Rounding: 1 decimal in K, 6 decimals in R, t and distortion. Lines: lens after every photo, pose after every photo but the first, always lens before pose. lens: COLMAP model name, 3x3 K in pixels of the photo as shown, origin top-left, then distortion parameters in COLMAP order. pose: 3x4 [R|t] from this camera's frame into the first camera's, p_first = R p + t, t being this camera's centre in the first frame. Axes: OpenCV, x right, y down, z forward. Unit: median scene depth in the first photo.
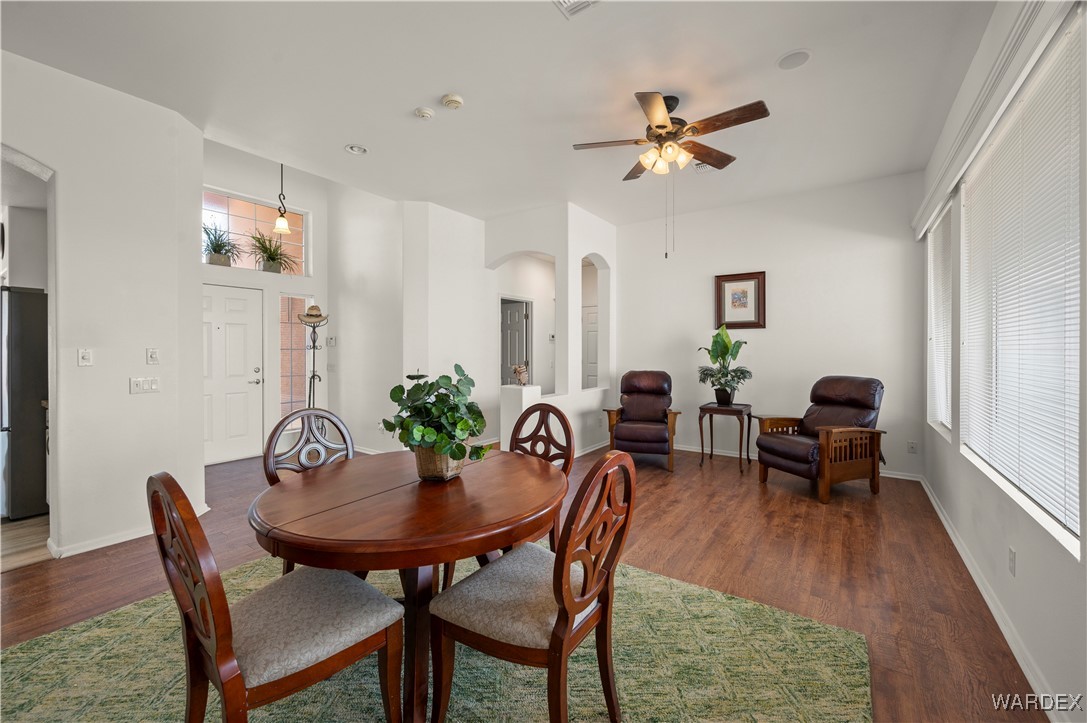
lens RADIAL K [[436.1, 0, 545.2], [0, 436.1, 352.6], [0, 0, 1]] dist [-0.000660, -0.000035]
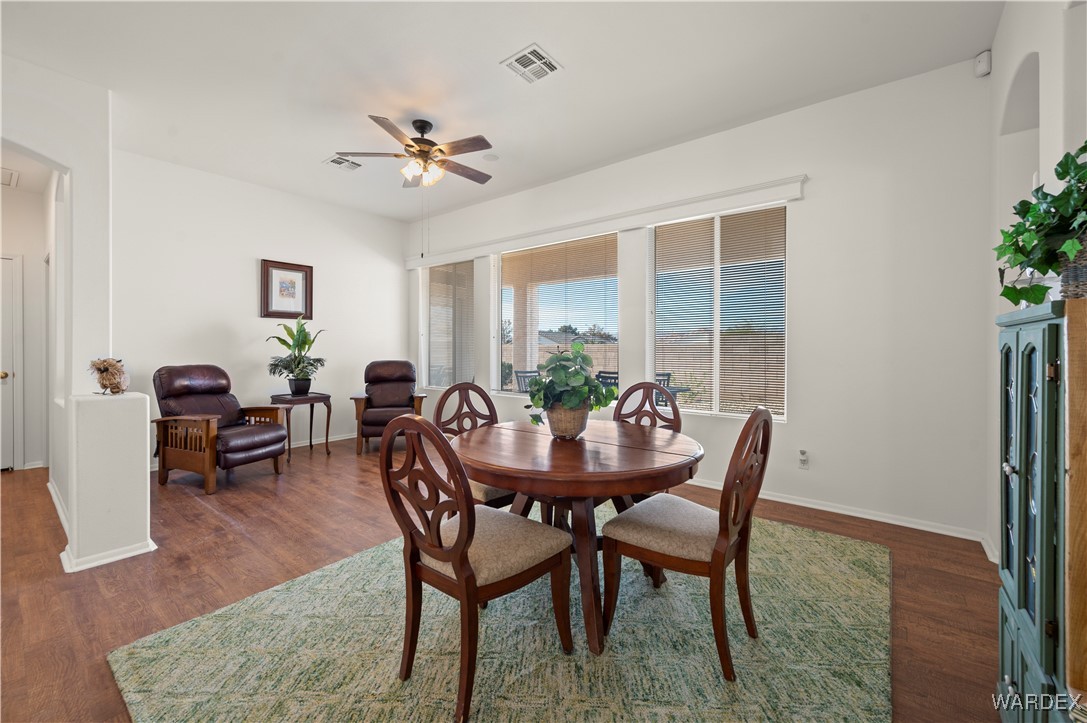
lens RADIAL K [[436.1, 0, 545.2], [0, 436.1, 352.6], [0, 0, 1]] dist [-0.000660, -0.000035]
pose [[0.059410, -0.005156, 0.998220, -0.757903], [0.002932, 0.999983, 0.004990, 0.028880], [-0.998229, 0.002631, 0.059424, 0.532078]]
